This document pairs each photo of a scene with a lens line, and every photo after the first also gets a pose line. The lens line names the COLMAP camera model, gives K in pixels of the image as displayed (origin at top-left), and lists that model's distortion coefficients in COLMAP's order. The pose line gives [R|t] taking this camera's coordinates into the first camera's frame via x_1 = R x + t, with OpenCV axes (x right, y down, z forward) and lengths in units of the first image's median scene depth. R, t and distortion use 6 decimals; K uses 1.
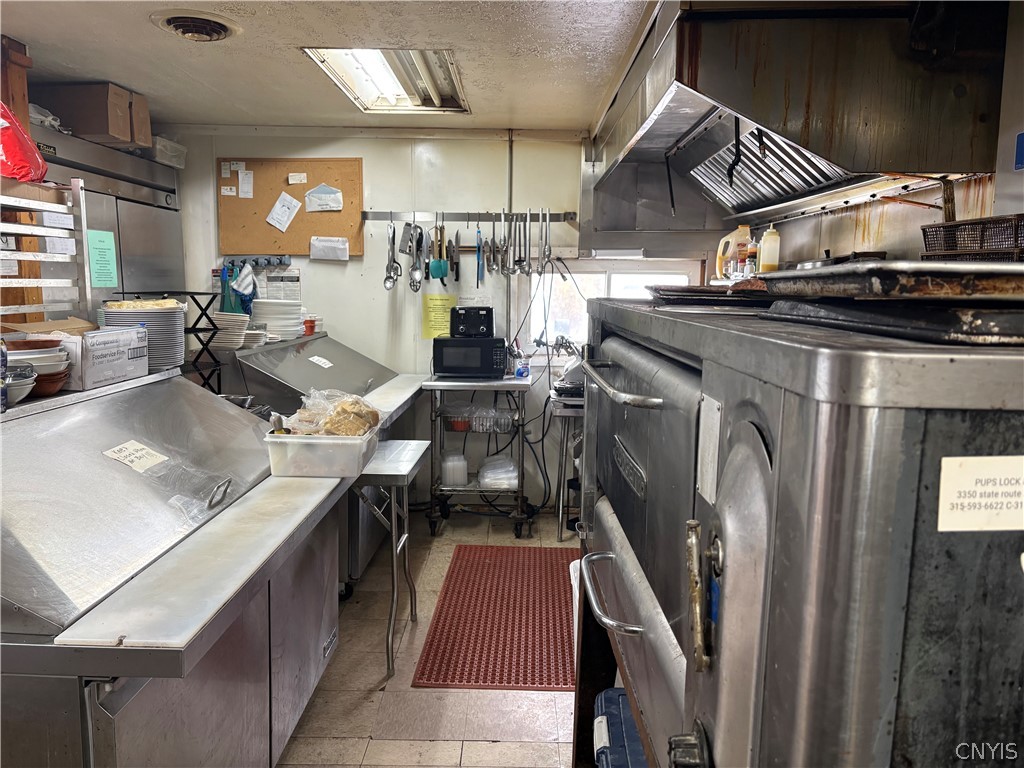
lens RADIAL K [[775.0, 0, 510.2], [0, 775.0, 391.3], [0, 0, 1]] dist [0.058773, -0.055504]
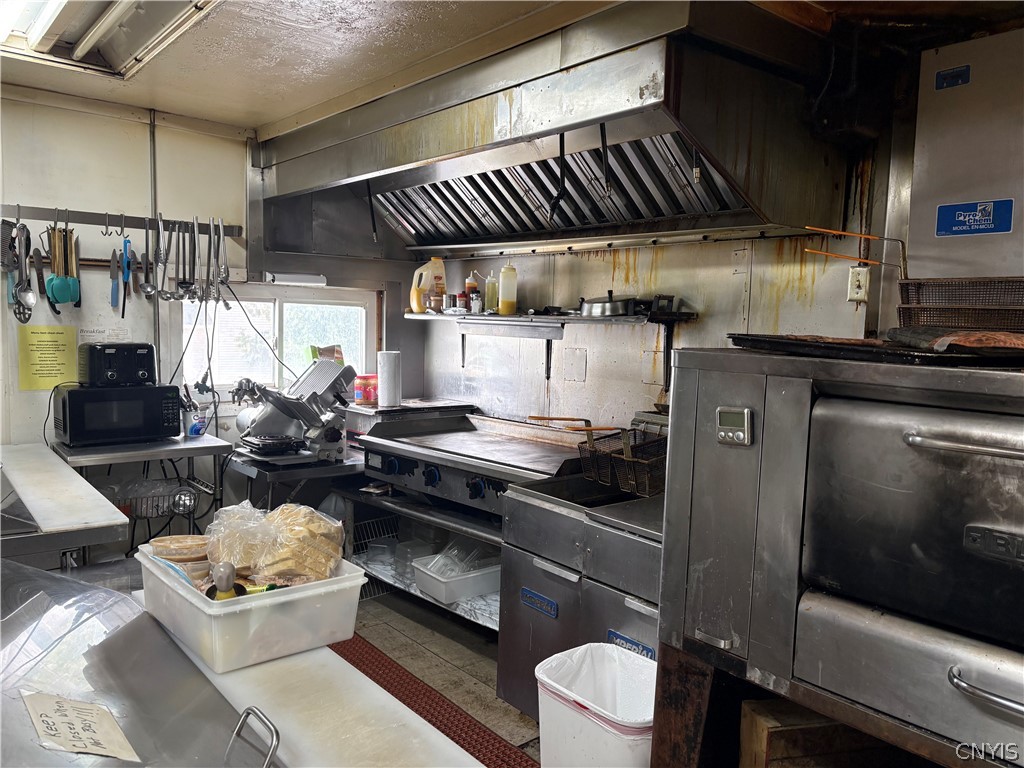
lens RADIAL K [[775.0, 0, 511.8], [0, 775.0, 378.3], [0, 0, 1]] dist [0.058773, -0.055504]
pose [[0.752853, -0.040547, 0.656938, -0.250096], [0.068908, 0.997471, -0.017404, -0.038711], [-0.654572, 0.058371, 0.753743, 0.212051]]
